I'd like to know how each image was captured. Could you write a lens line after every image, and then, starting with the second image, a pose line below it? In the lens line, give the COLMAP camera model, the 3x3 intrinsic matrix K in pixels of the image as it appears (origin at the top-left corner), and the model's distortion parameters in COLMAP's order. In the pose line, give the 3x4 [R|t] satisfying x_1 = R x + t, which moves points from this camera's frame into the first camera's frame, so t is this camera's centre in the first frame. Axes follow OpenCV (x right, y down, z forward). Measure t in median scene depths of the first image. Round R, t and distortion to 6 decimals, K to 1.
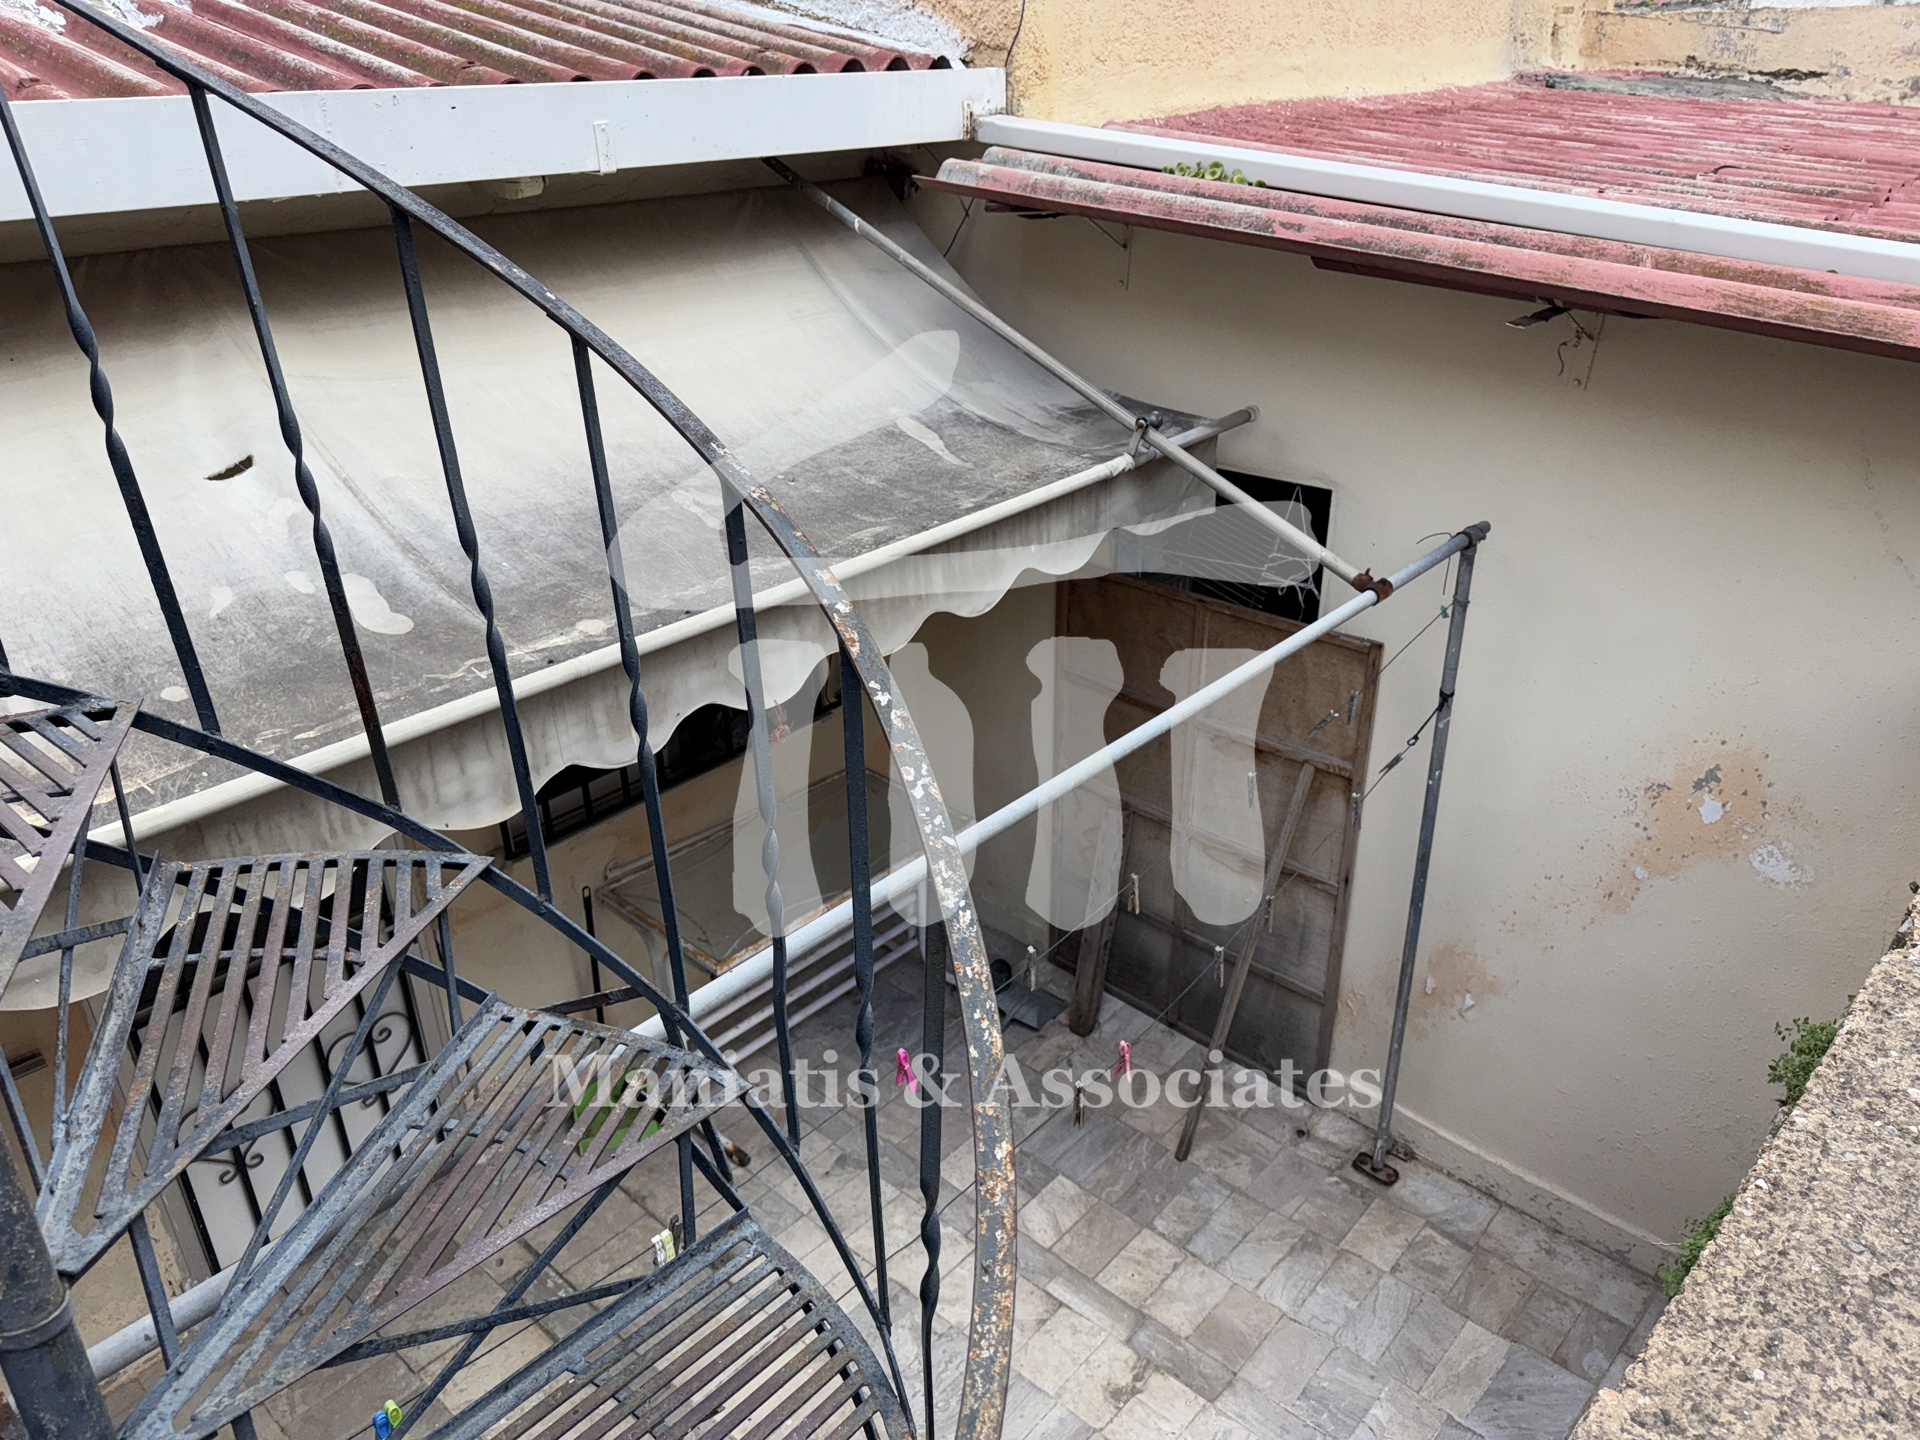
lens RADIAL K [[1341.6, 0, 965.0], [0, 1341.6, 755.8], [0, 0, 1]] dist [0.011733, -0.009561]
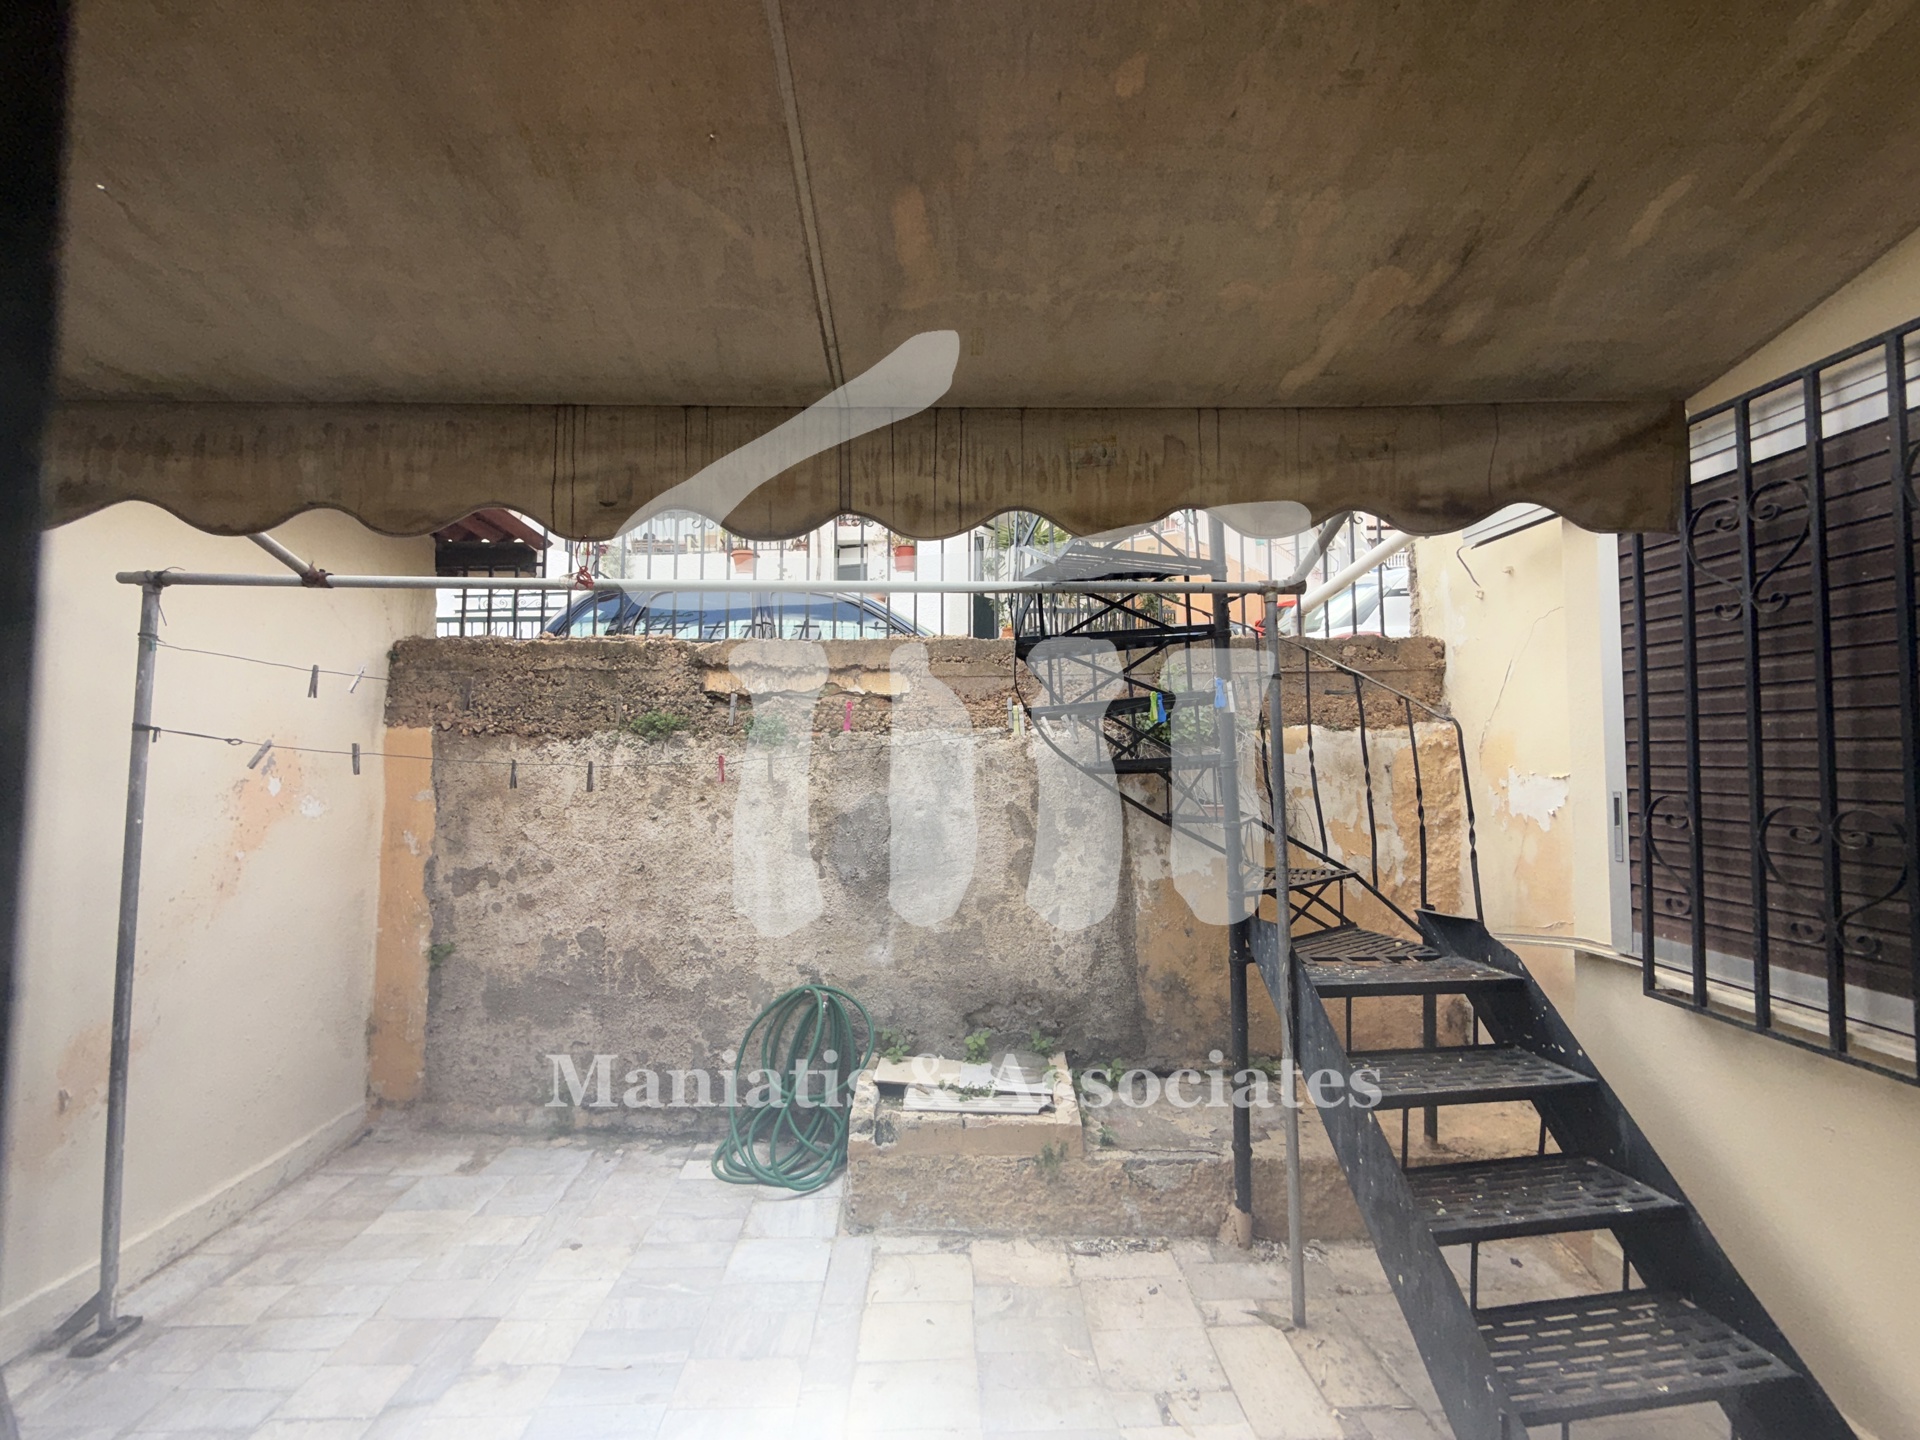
lens RADIAL K [[751.9, 0, 955.2], [0, 751.9, 714.1], [0, 0, 1]] dist [-0.000416, 0.000093]
pose [[-0.681267, 0.050539, 0.730289, -0.545413], [0.348506, 0.899697, 0.262849, 0.012155], [-0.643754, 0.433580, -0.630547, 0.957098]]
